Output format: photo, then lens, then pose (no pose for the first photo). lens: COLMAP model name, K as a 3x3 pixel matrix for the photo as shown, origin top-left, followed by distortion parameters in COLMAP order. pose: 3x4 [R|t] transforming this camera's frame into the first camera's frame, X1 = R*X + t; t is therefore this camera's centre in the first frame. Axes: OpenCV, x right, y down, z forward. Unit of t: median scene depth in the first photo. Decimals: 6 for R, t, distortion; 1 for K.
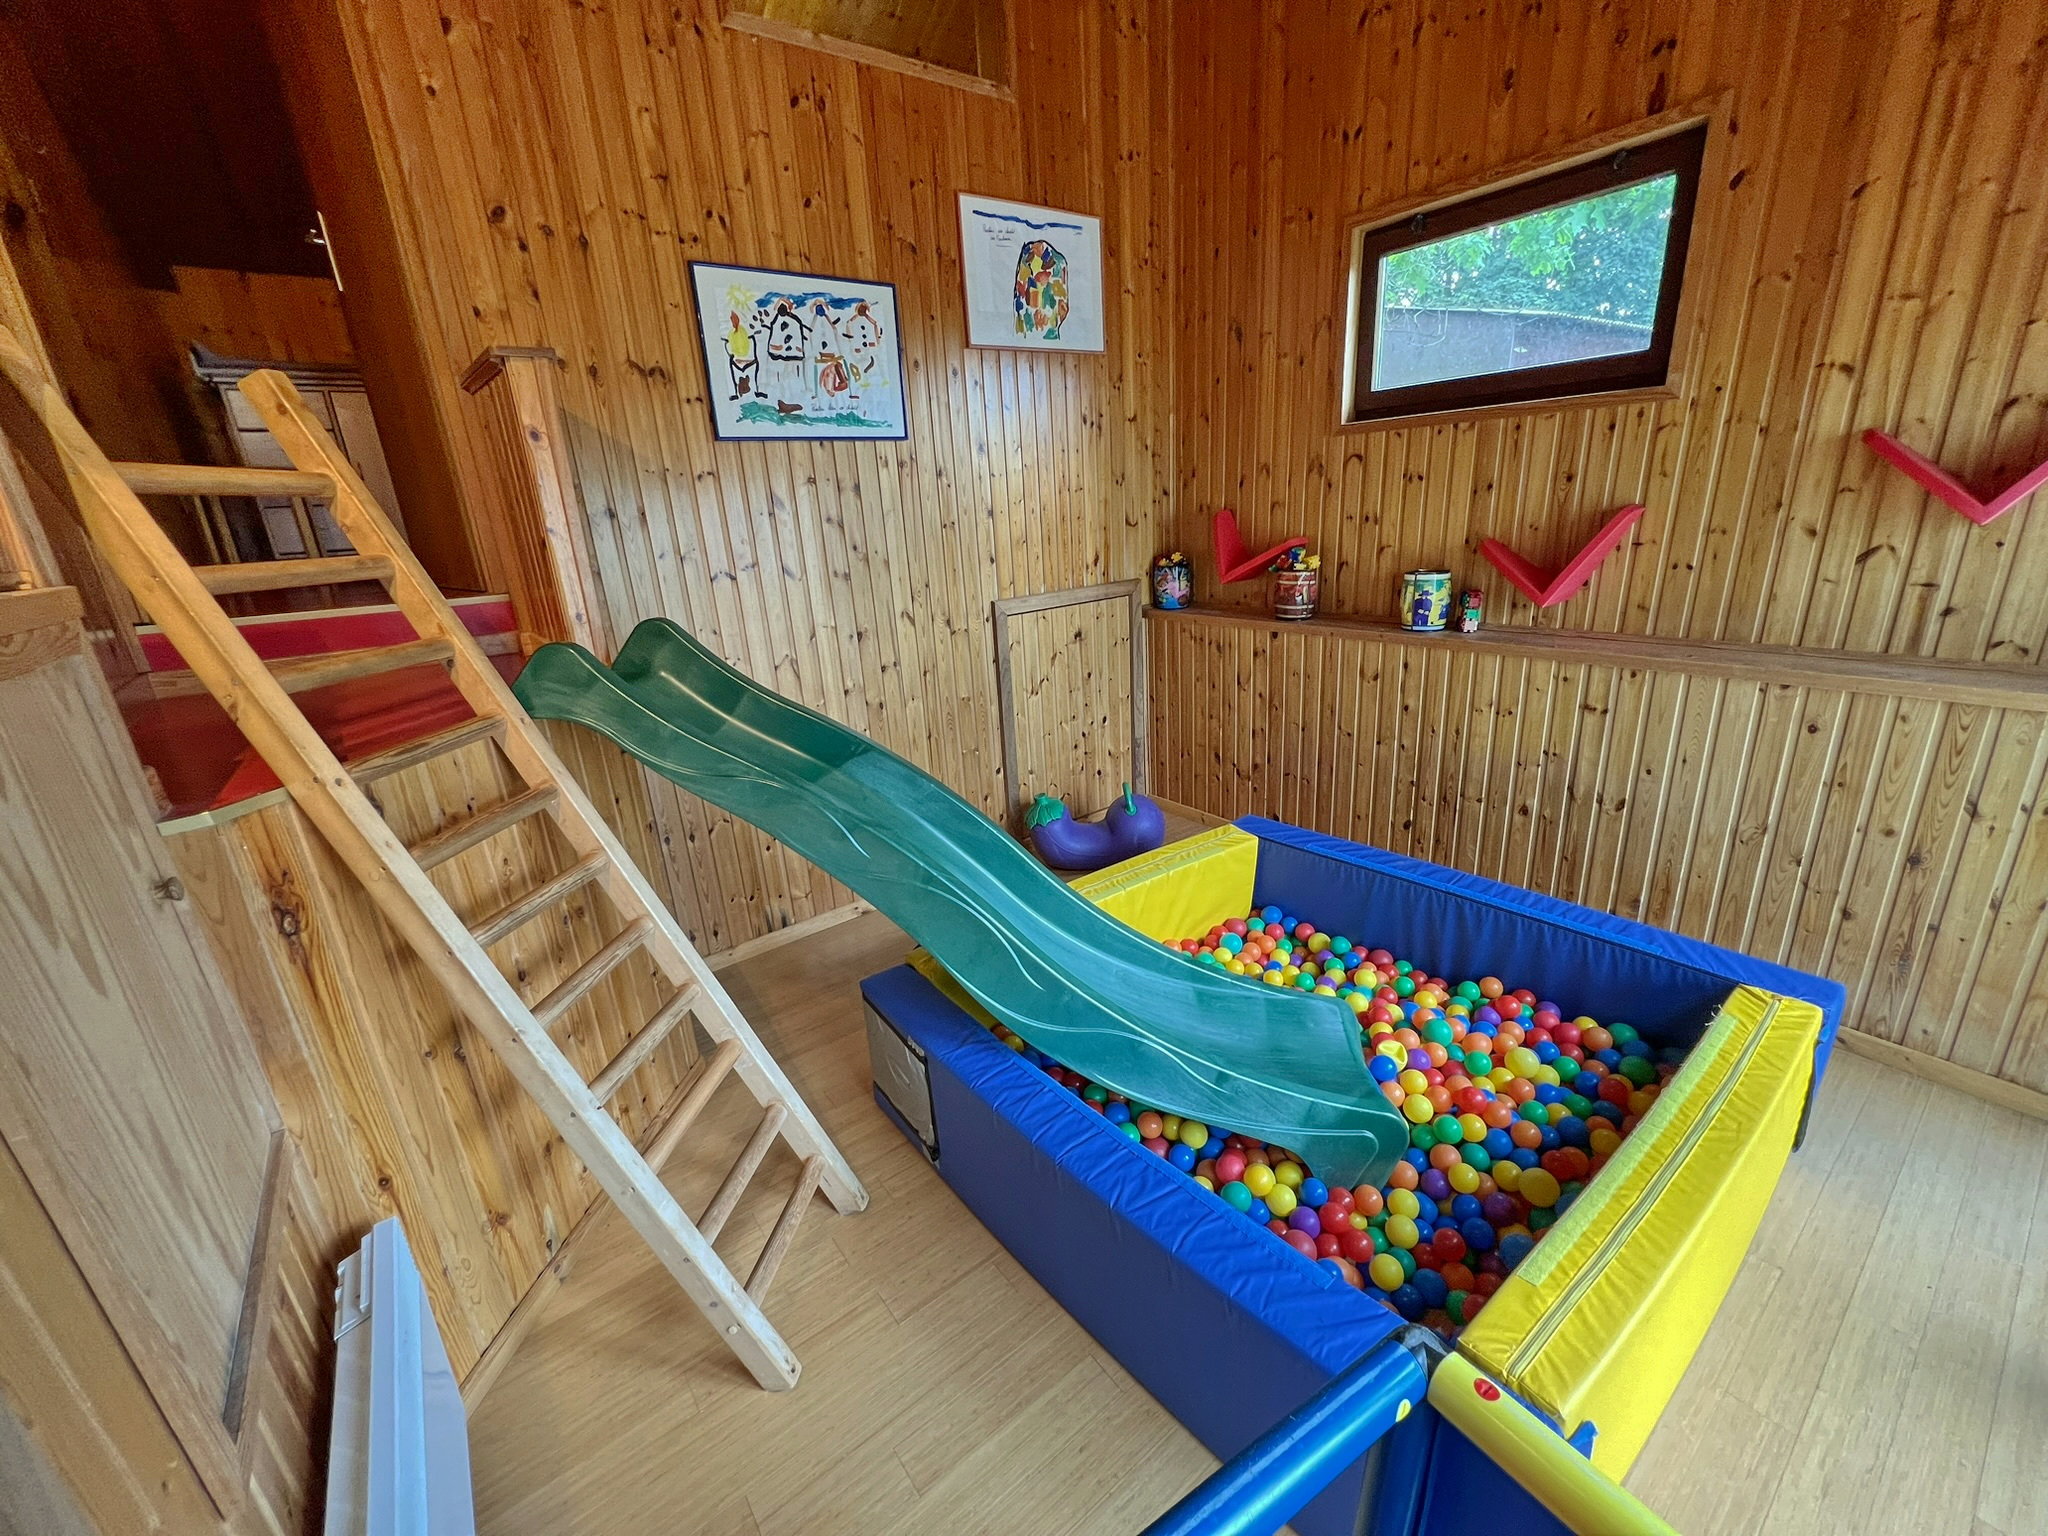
lens RADIAL K [[817.0, 0, 1027.8], [0, 817.0, 765.3], [0, 0, 1]] dist [-0.001445, 0.000079]
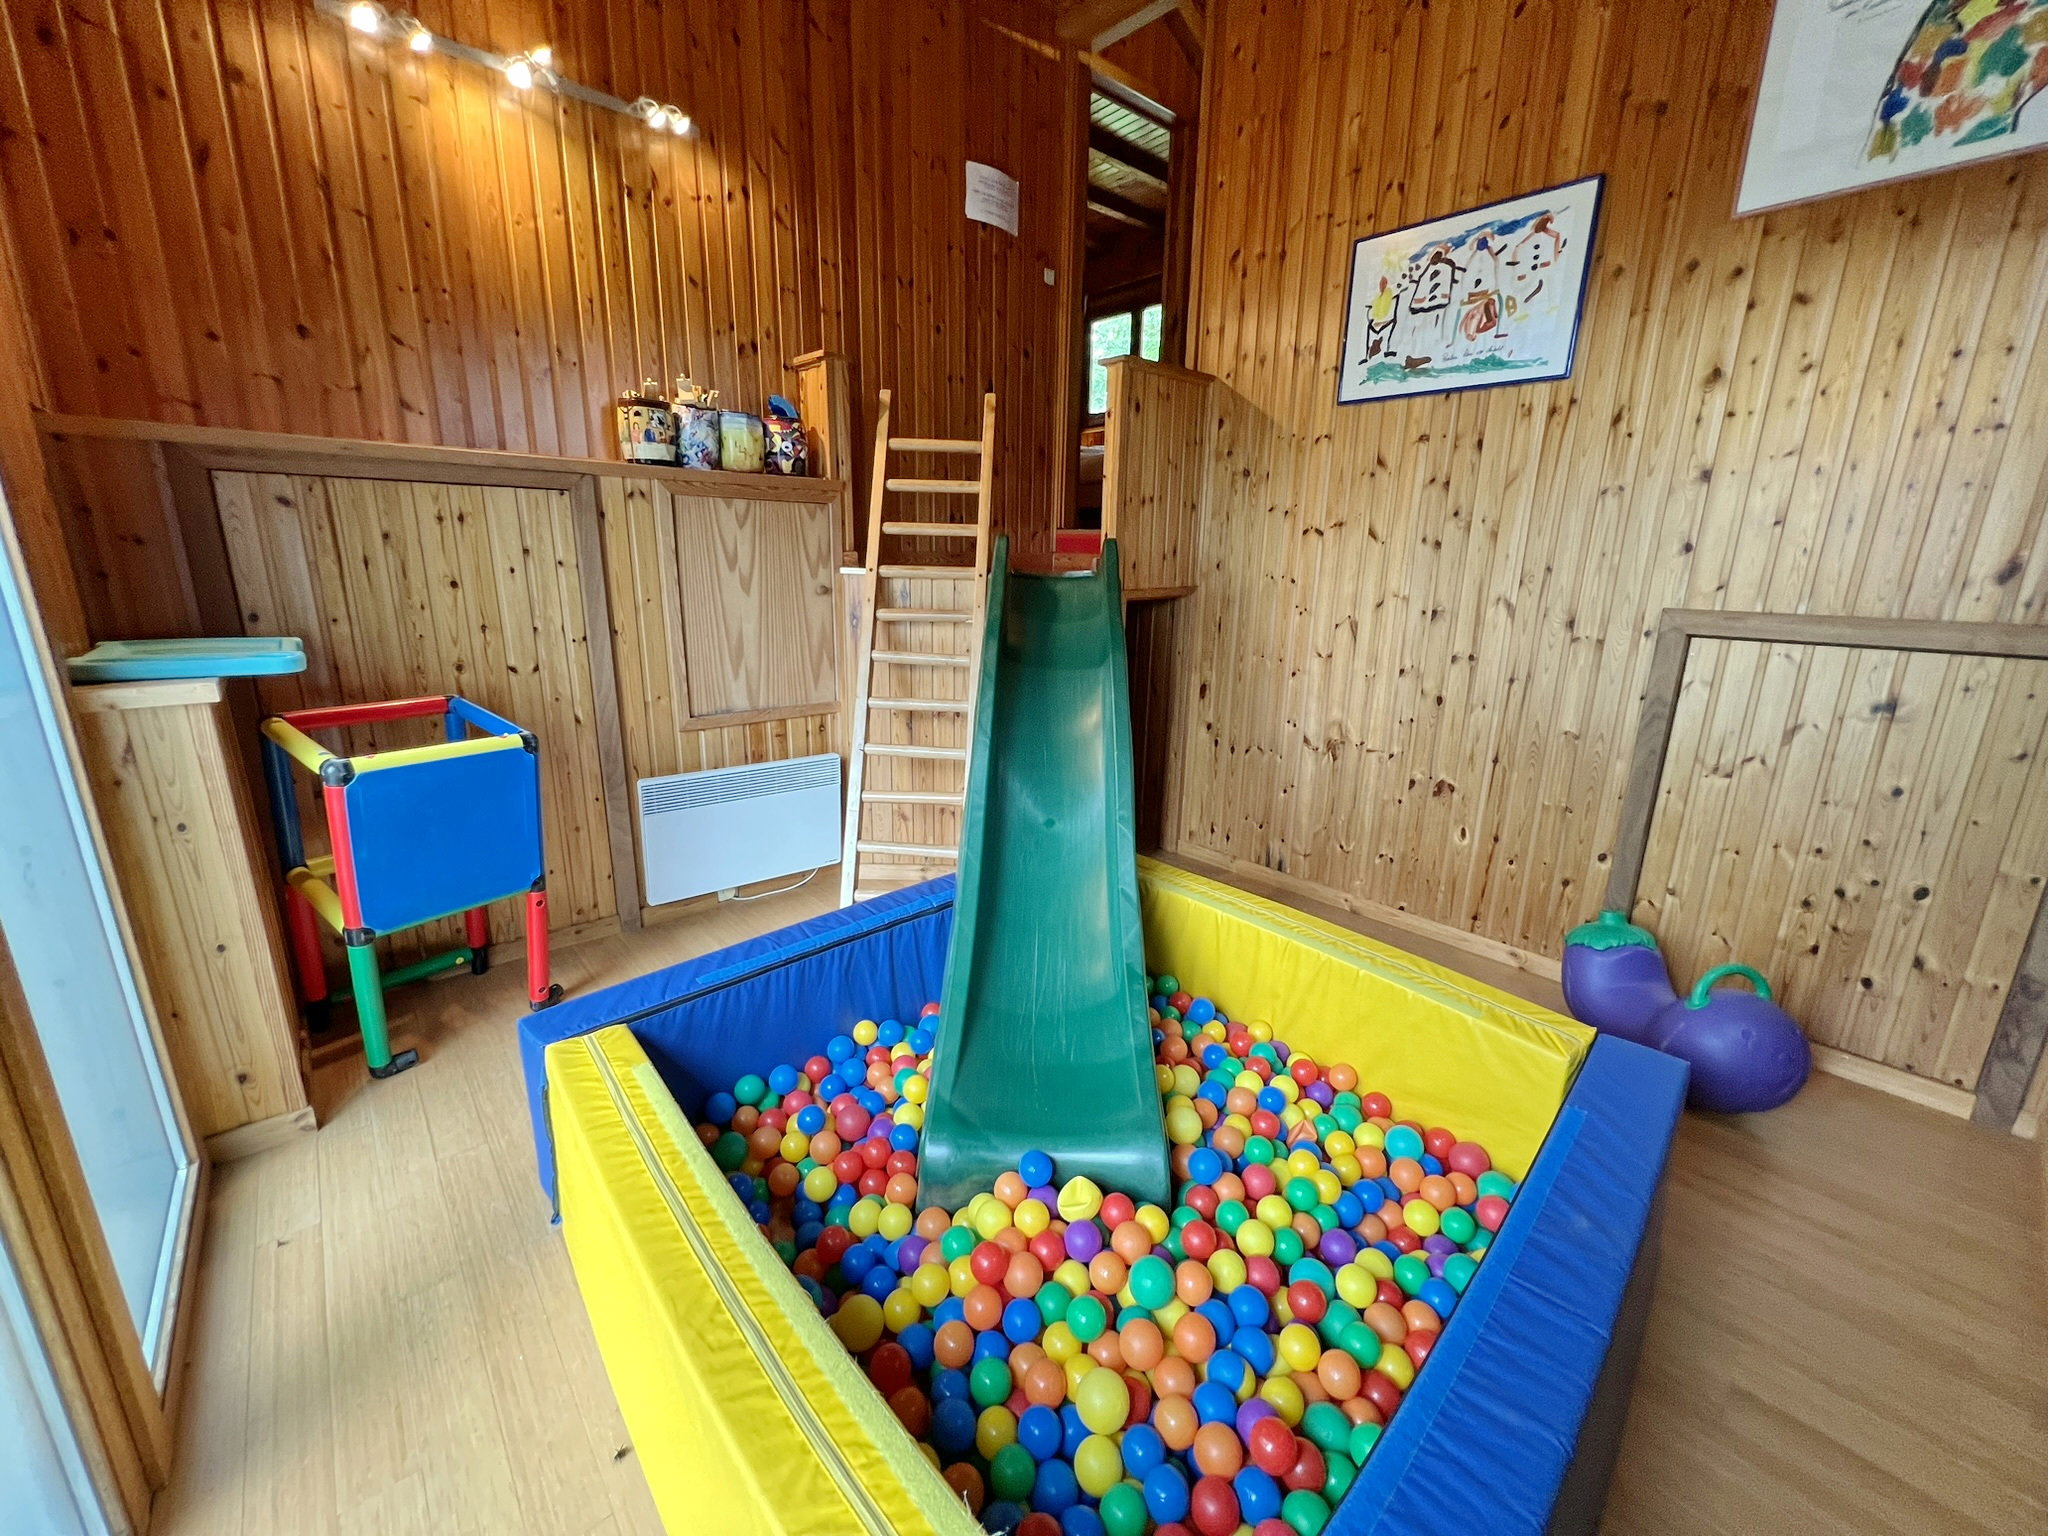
lens RADIAL K [[817.0, 0, 1028.5], [0, 817.0, 768.9], [0, 0, 1]] dist [-0.001445, 0.000079]
pose [[0.064991, 0.314770, -0.946940, 0.734261], [-0.331794, 0.901772, 0.276984, -0.118814], [0.941110, 0.296188, 0.163046, 0.548918]]
